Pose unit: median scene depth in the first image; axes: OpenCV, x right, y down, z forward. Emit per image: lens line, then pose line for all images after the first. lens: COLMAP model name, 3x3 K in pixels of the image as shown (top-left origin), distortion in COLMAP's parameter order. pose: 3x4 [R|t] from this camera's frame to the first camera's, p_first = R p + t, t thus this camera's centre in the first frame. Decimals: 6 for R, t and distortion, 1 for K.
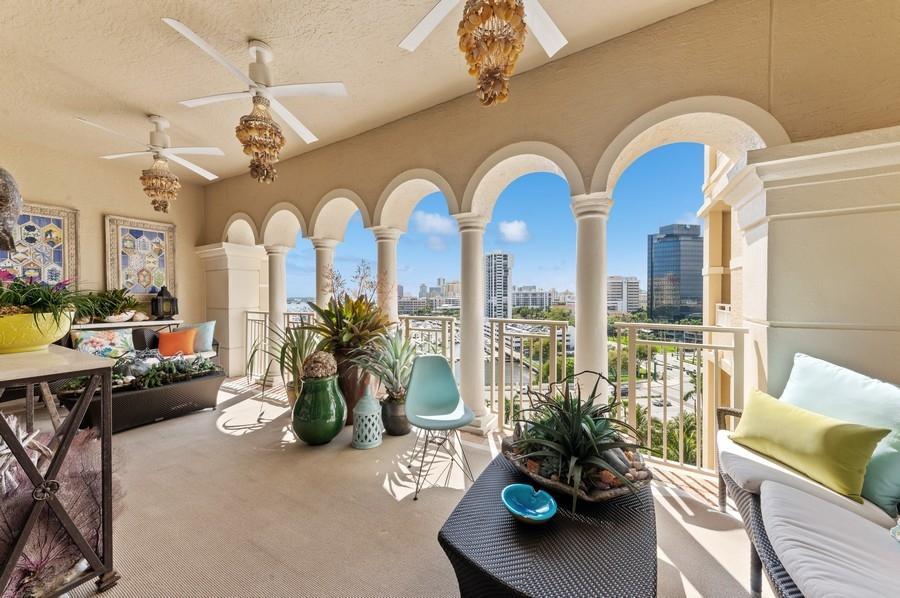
lens RADIAL K [[308.4, 0, 450.0], [0, 308.4, 299.0], [0, 0, 1]] dist [0.013550, -0.004783]
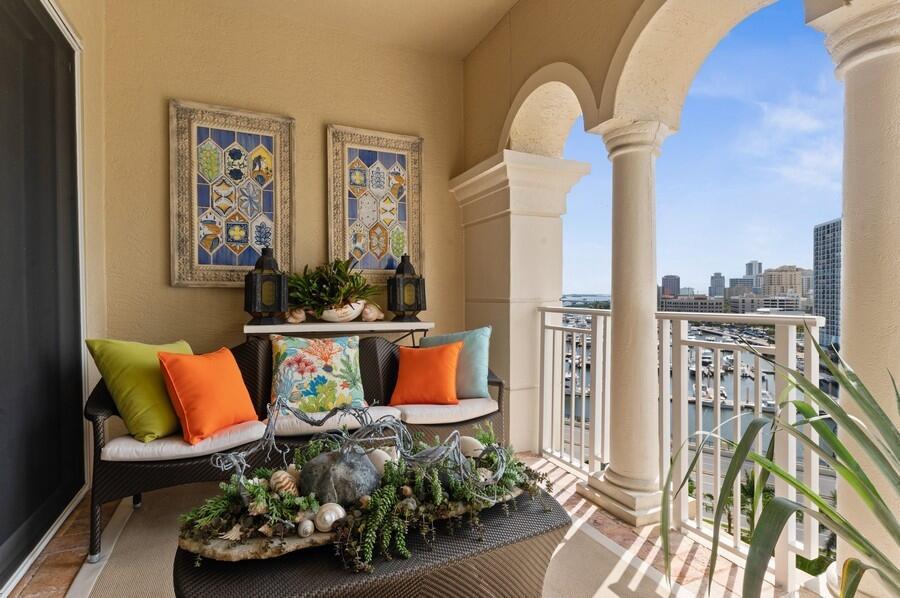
lens RADIAL K [[472.0, 0, 450.0], [0, 472.0, 299.0], [0, 0, 1]] dist [0.000677, 0.000125]
pose [[0.803376, 0.009792, -0.595392, -0.429469], [-0.006642, 0.999950, 0.007482, 0.027233], [0.595436, -0.002056, 0.803400, 0.452619]]
